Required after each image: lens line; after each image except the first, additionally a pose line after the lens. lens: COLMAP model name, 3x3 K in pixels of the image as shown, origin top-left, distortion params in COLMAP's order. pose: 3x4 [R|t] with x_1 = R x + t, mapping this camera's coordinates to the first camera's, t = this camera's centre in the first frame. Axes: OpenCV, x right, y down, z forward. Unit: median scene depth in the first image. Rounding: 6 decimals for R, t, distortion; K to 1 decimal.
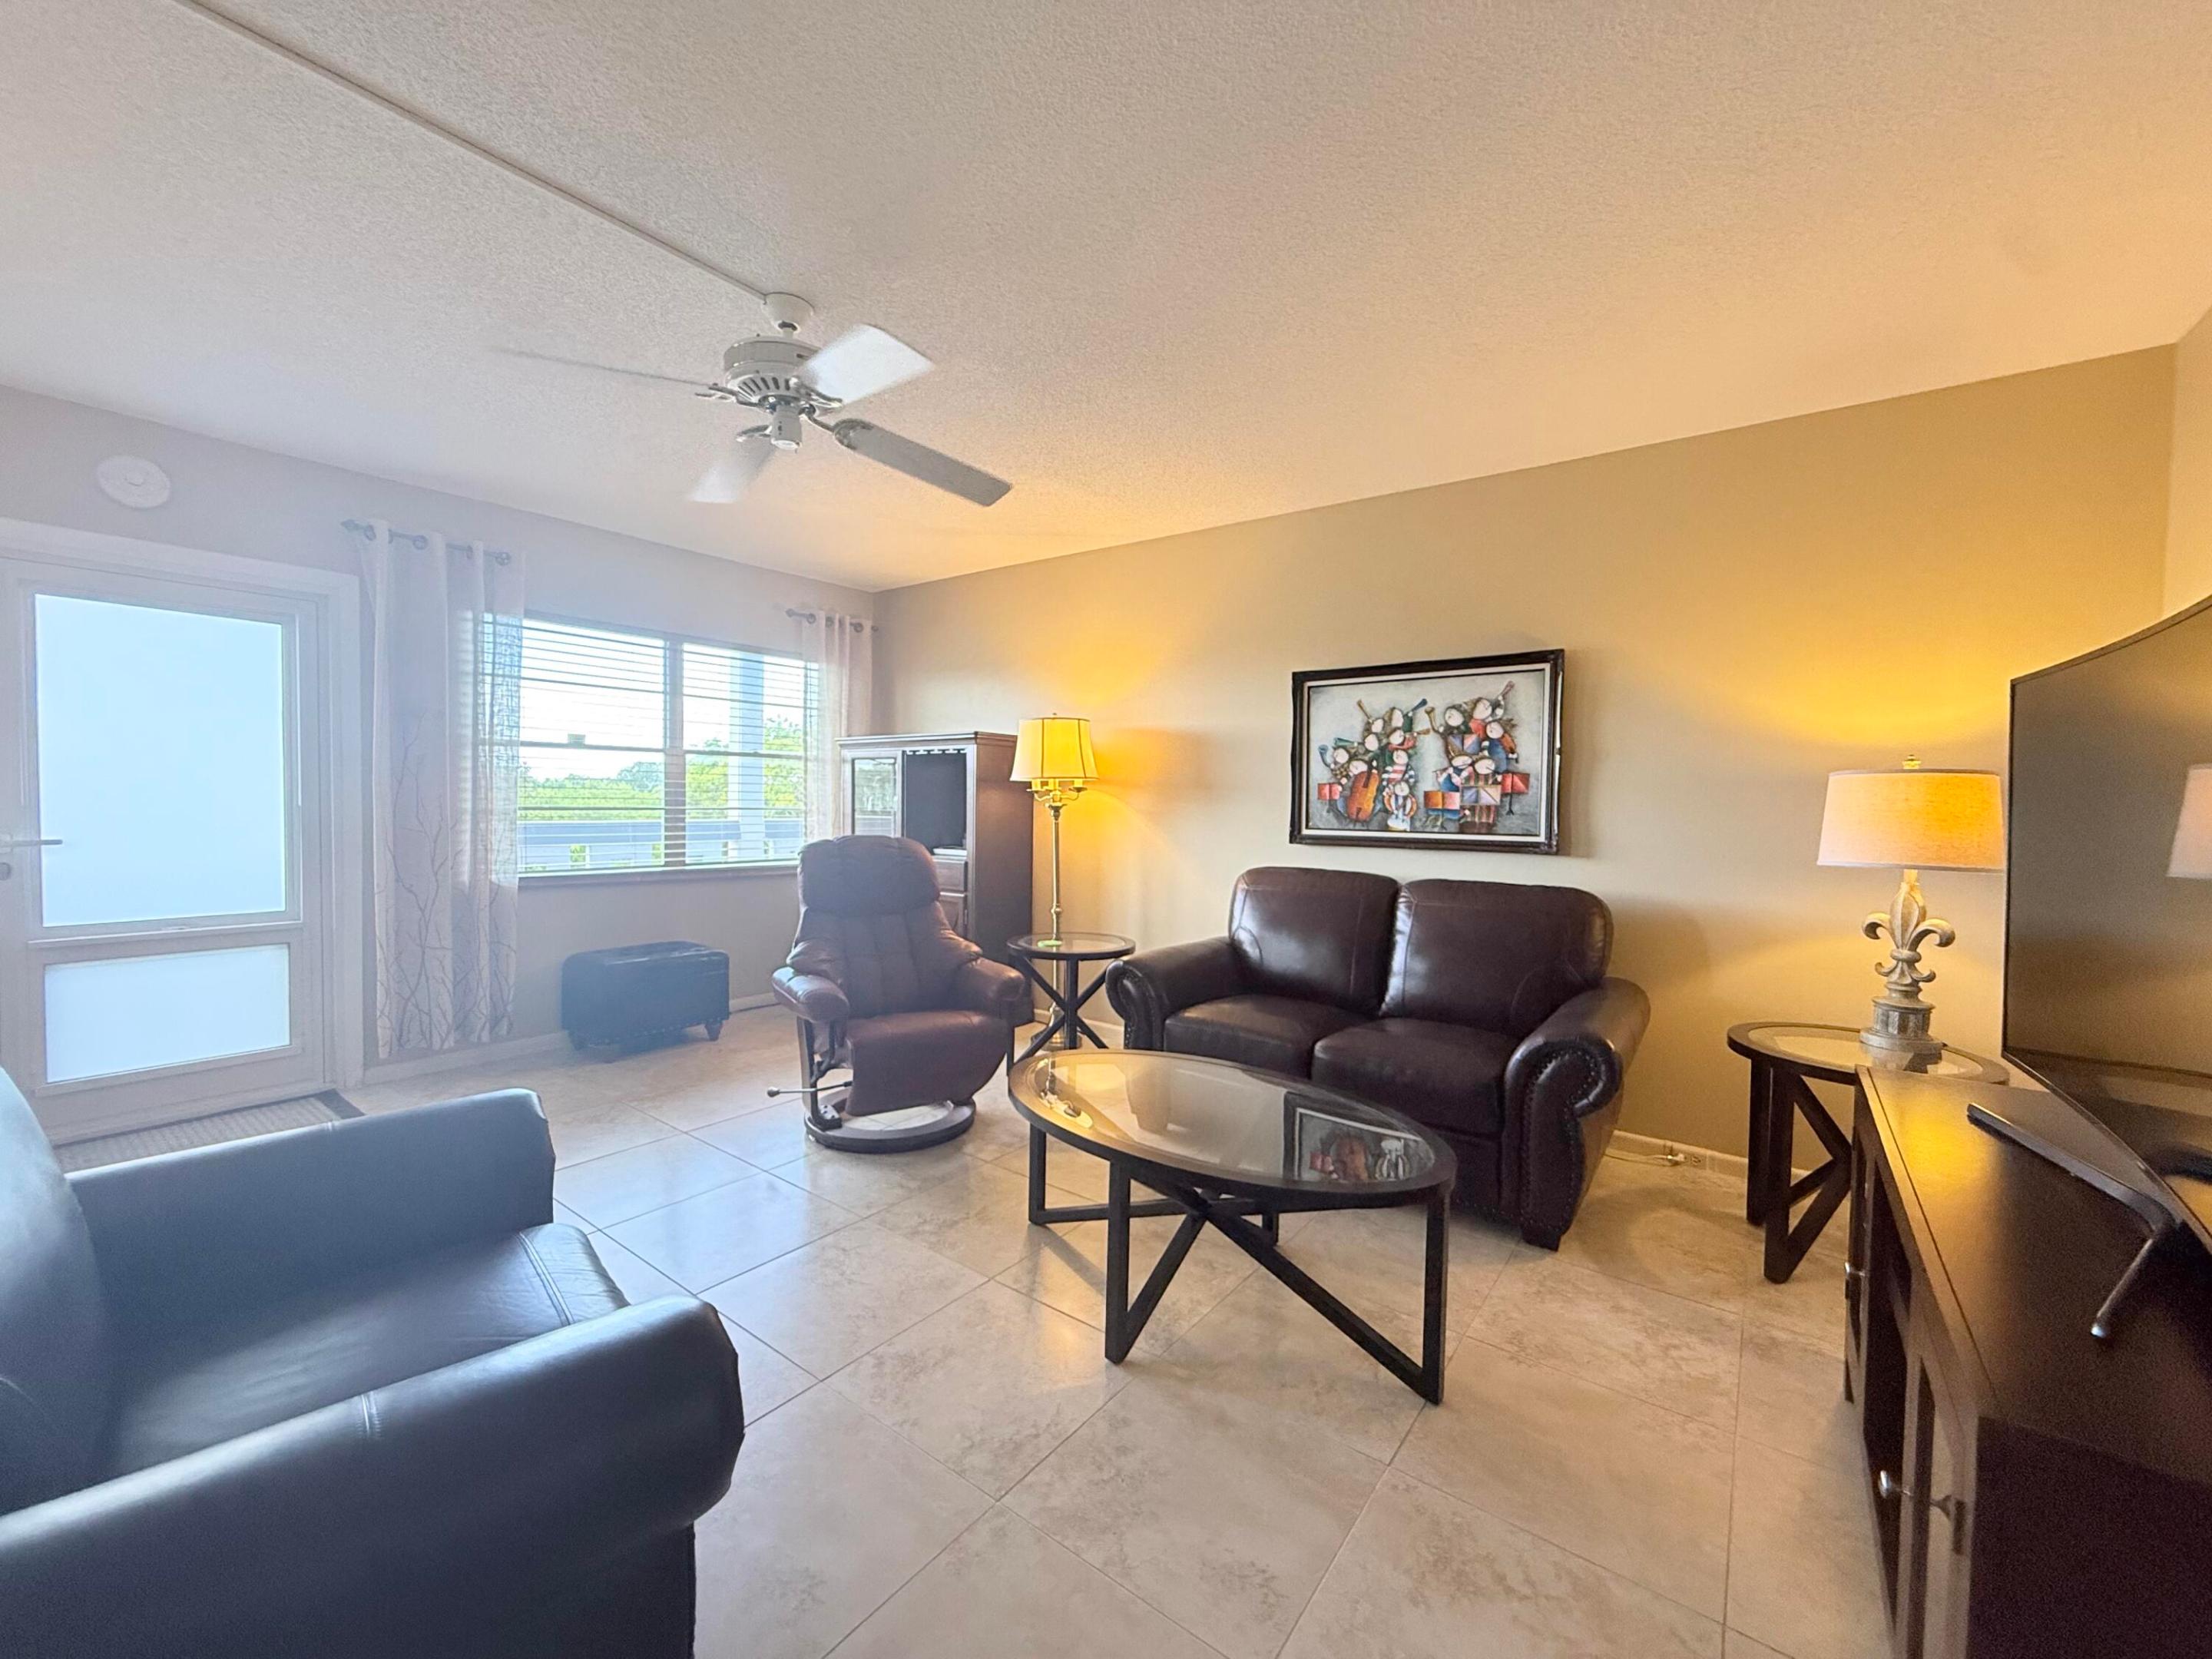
lens RADIAL K [[884.0, 0, 1096.9], [0, 884.0, 827.6], [0, 0, 1]] dist [-0.000539, 0.000343]
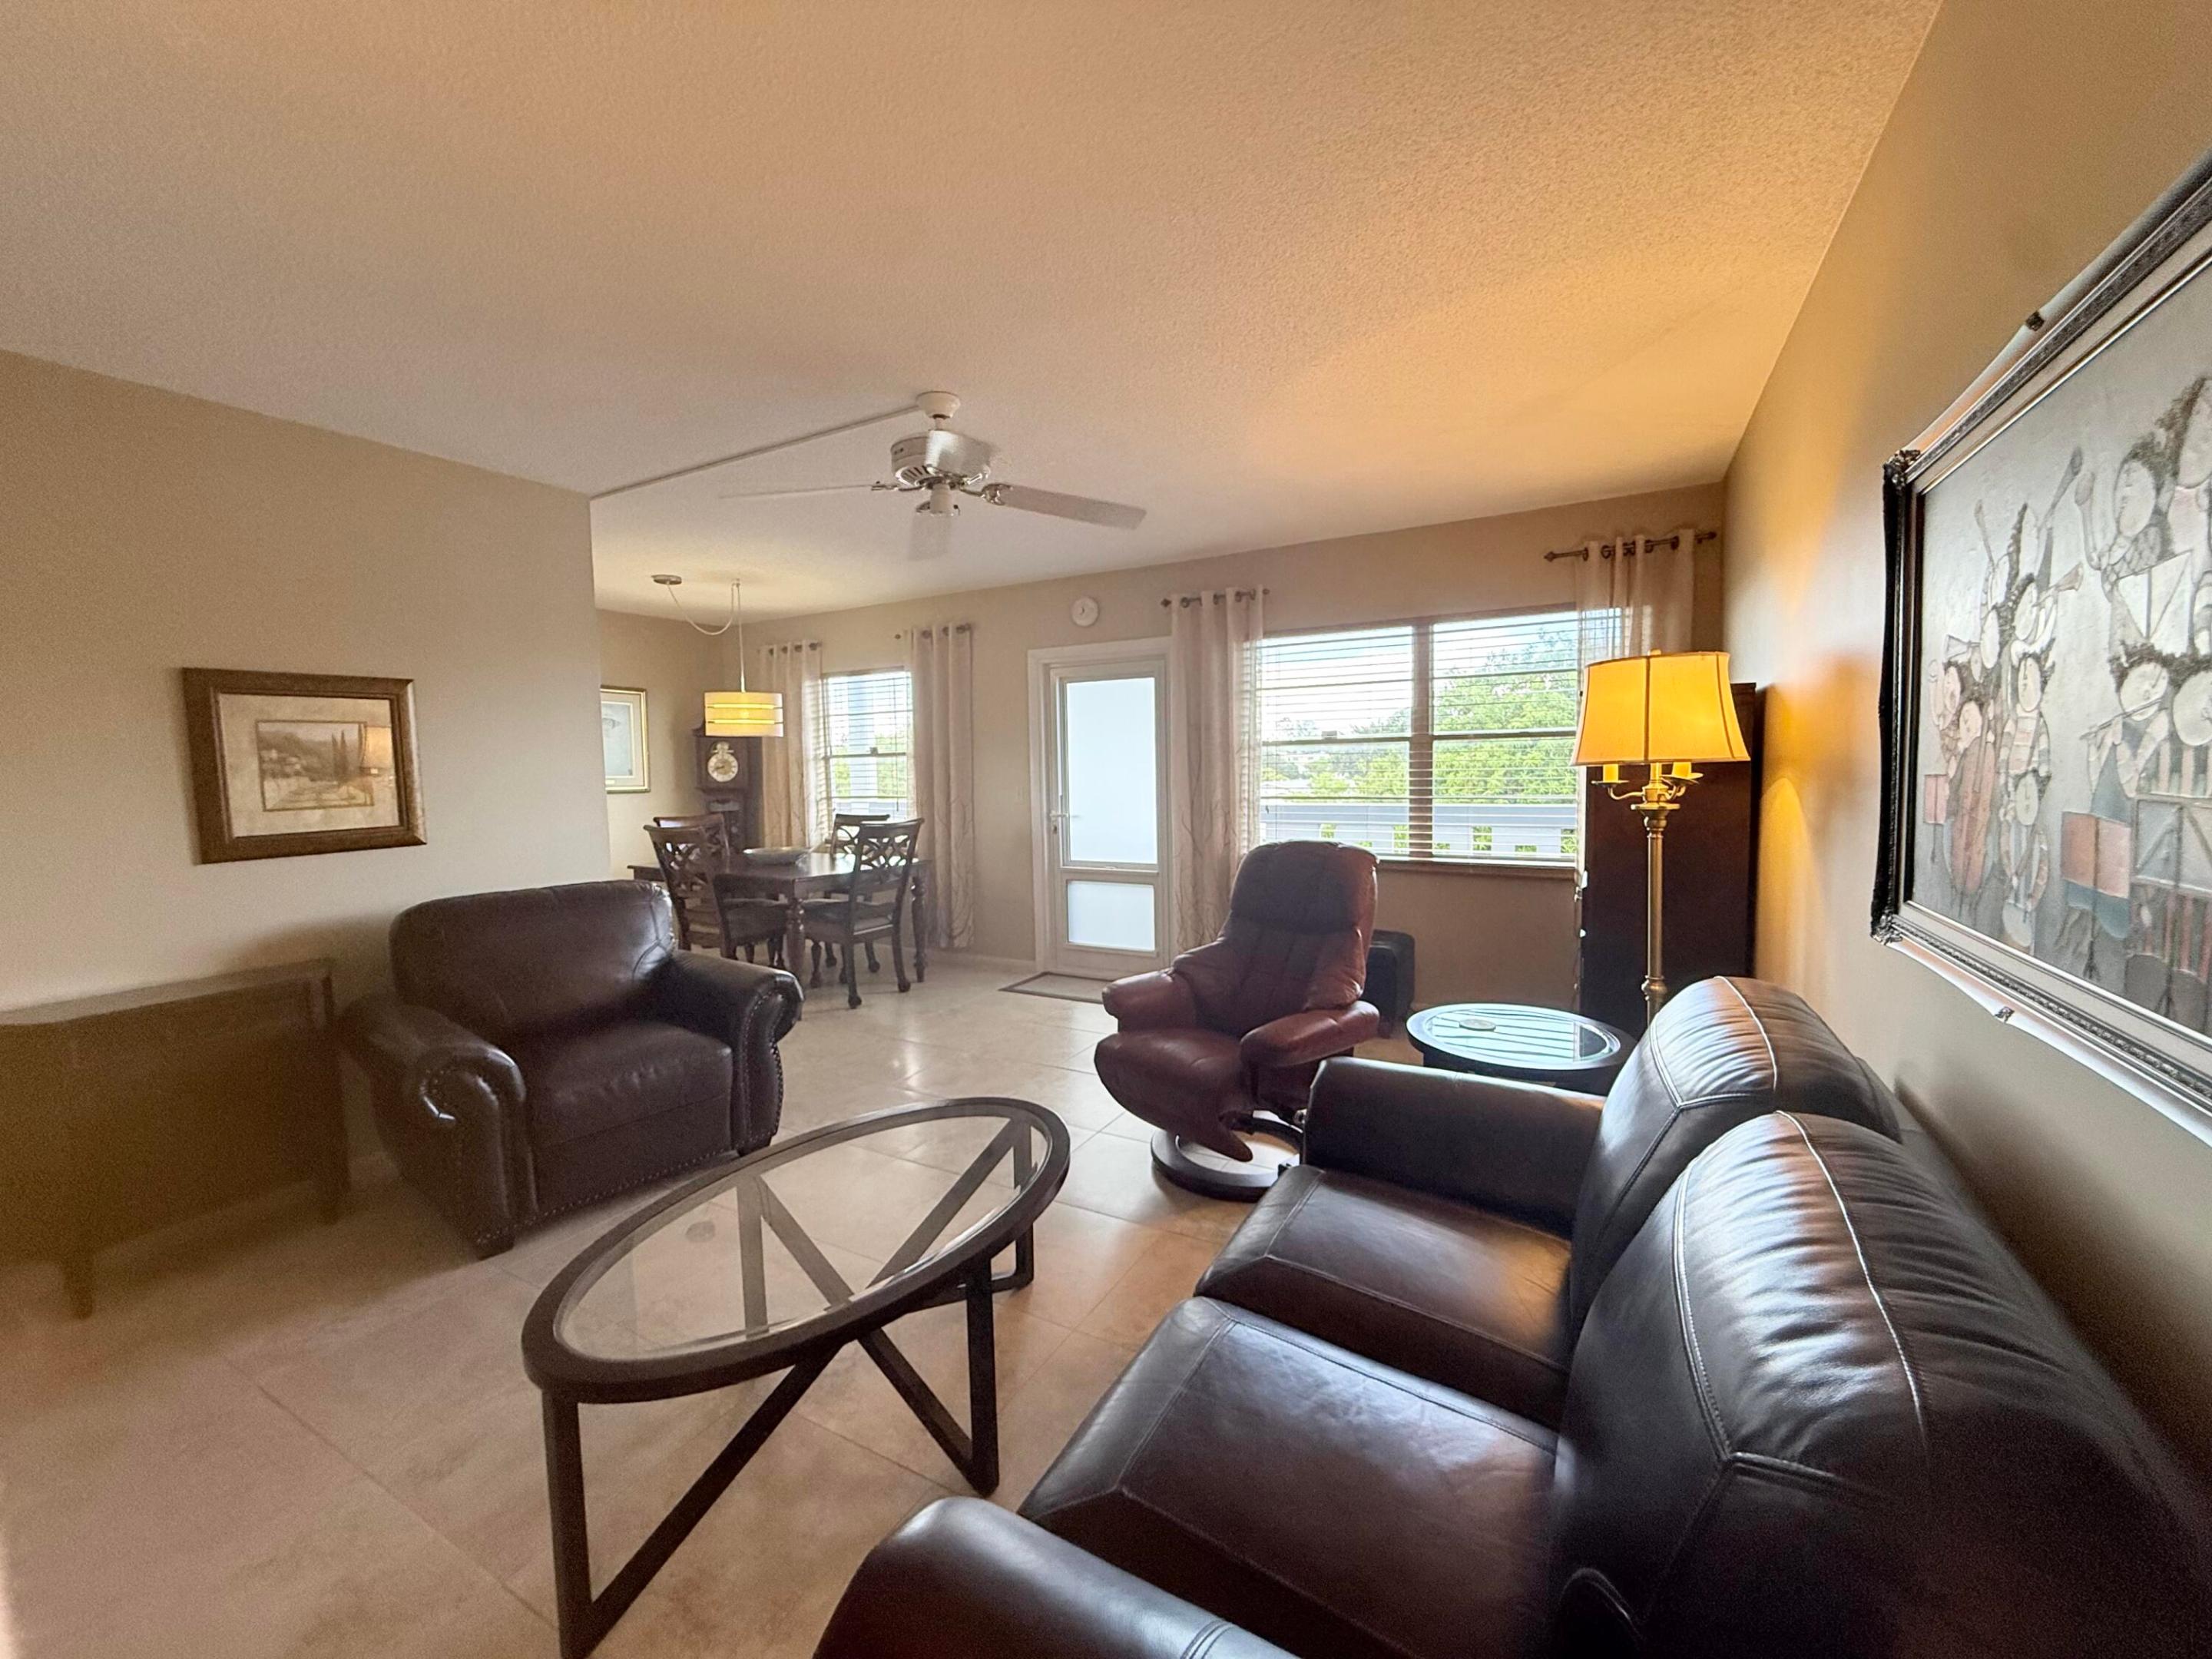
lens RADIAL K [[884.0, 0, 1096.9], [0, 884.0, 827.6], [0, 0, 1]] dist [-0.000539, 0.000343]
pose [[0.129773, 0.053261, -0.990112, 0.580629], [-0.008789, 0.998579, 0.052565, -0.048138], [0.991505, 0.001880, 0.130057, 0.678031]]
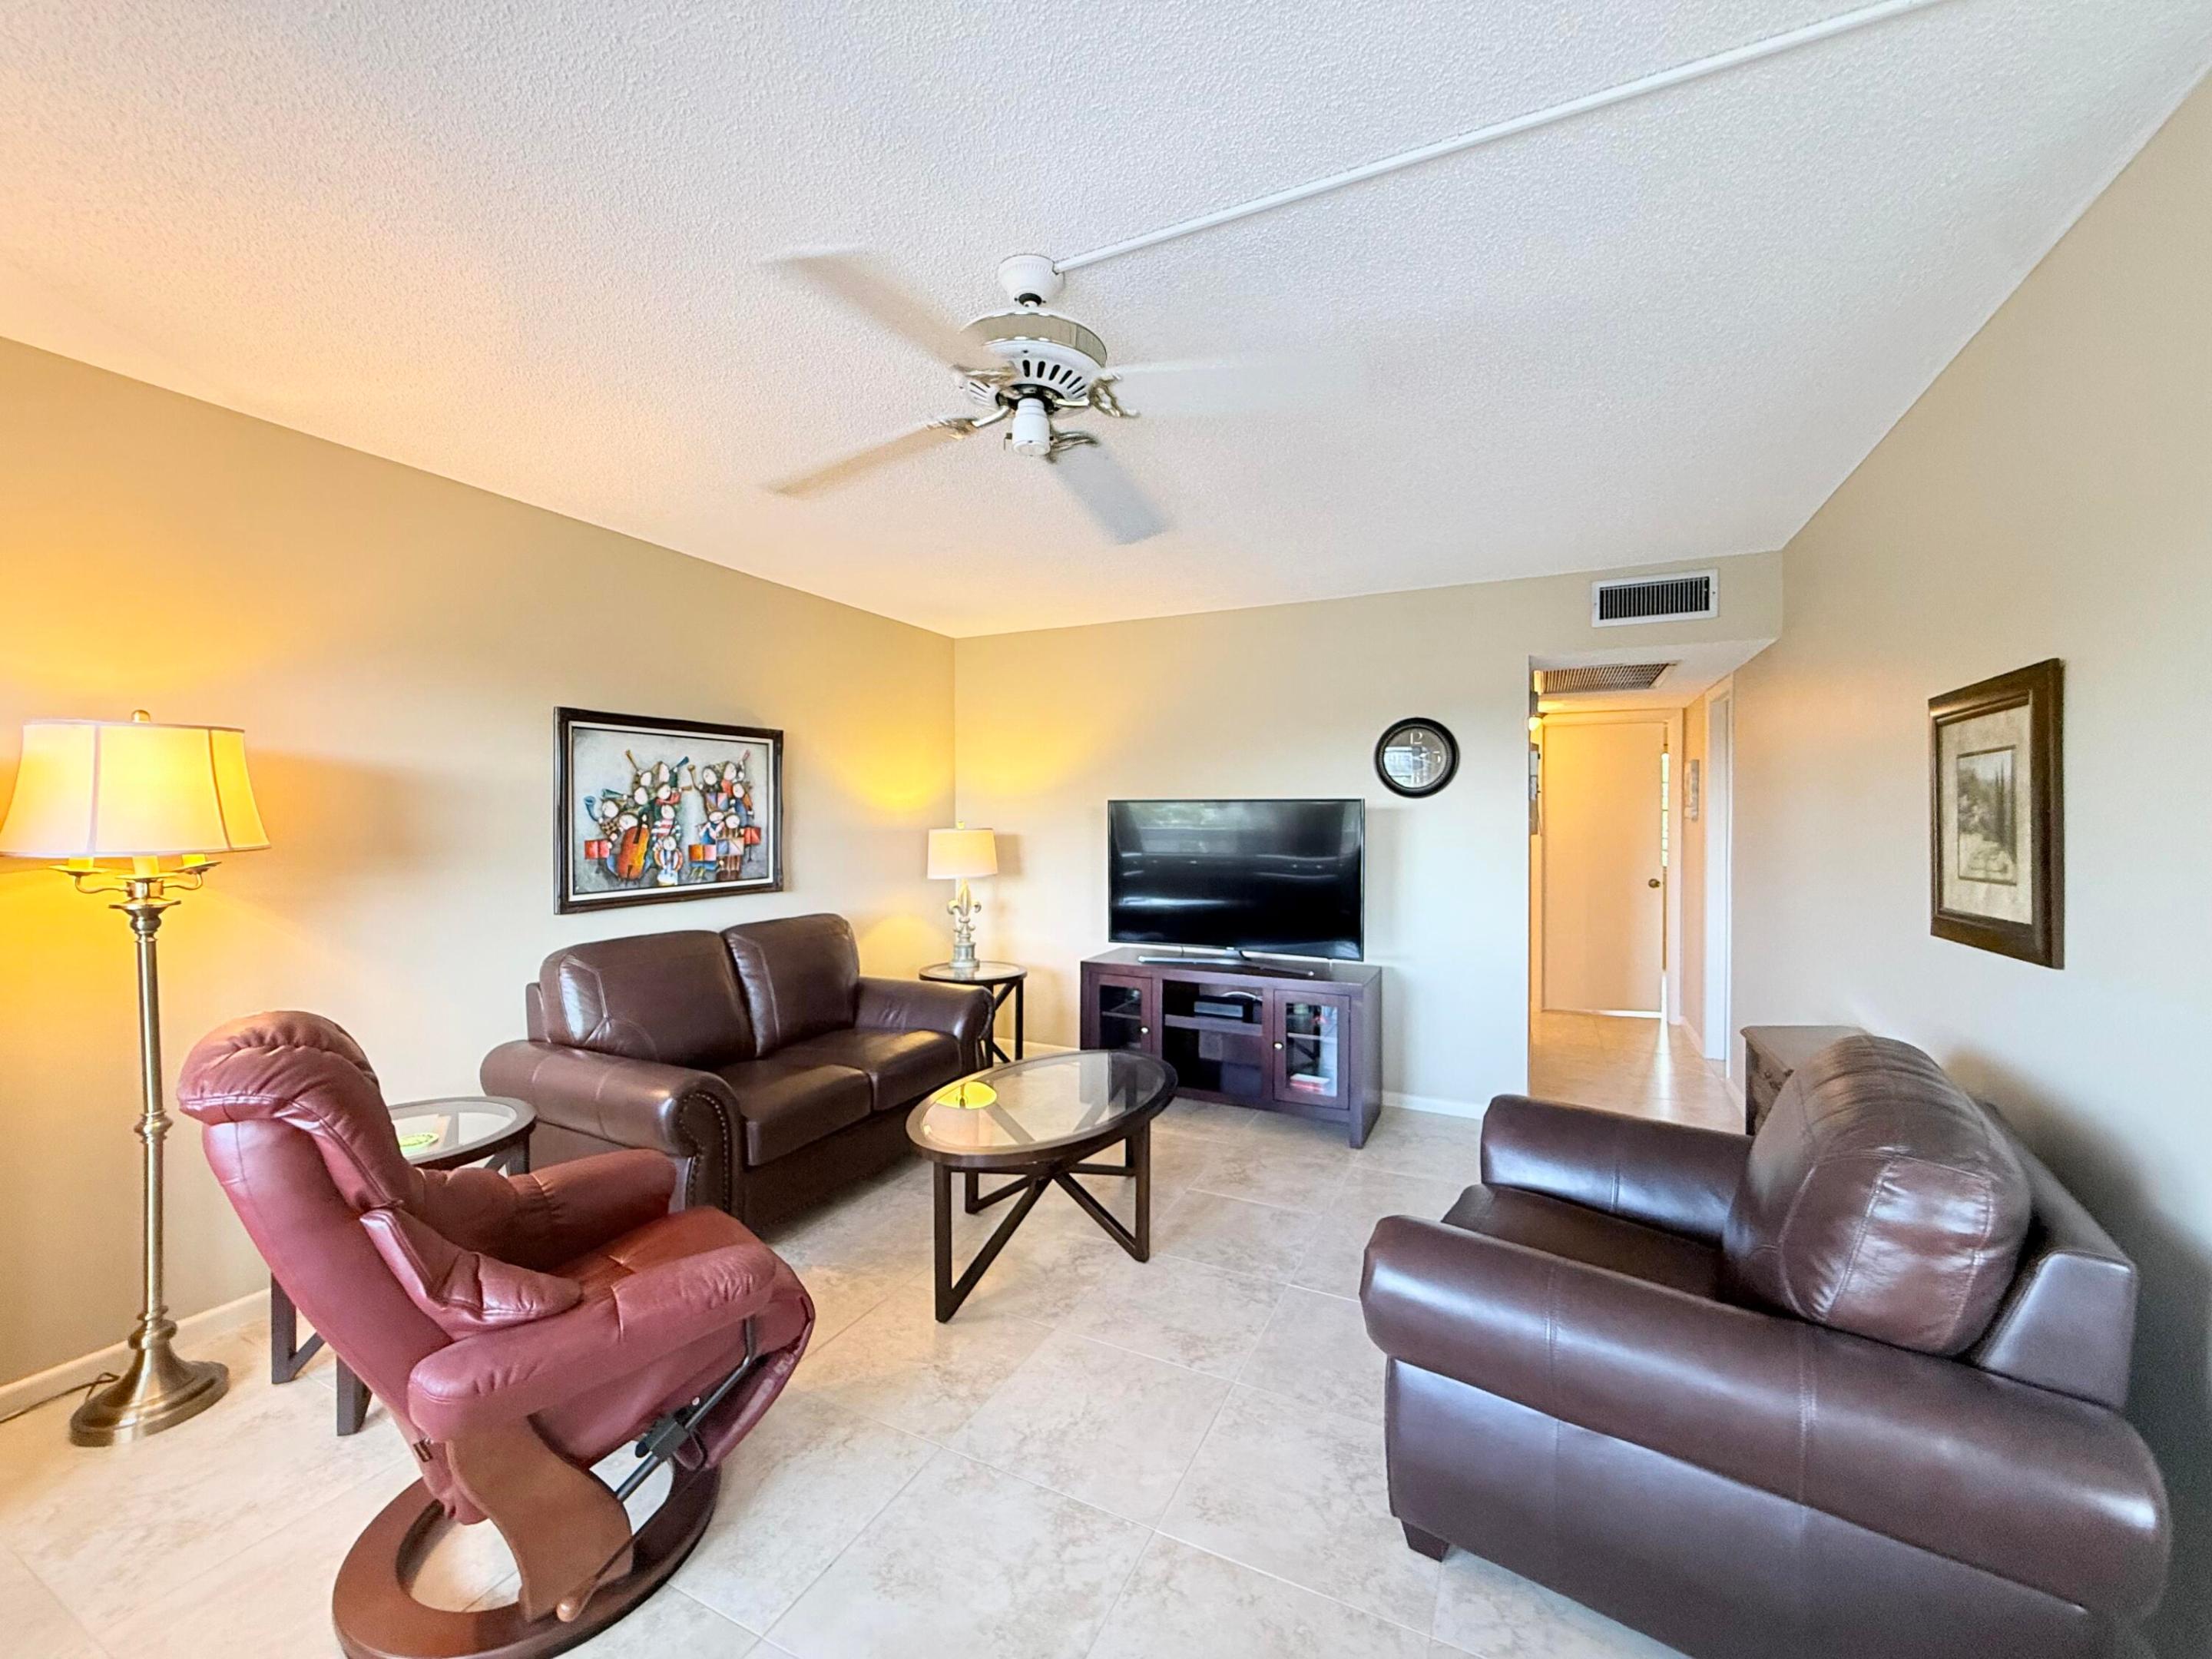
lens RADIAL K [[884.0, 0, 1096.9], [0, 884.0, 827.6], [0, 0, 1]] dist [-0.000539, 0.000343]
pose [[-0.185721, -0.029966, 0.982146, -0.732263], [0.028048, 0.998966, 0.035783, -0.084398], [-0.982202, 0.034193, -0.184688, 0.709114]]
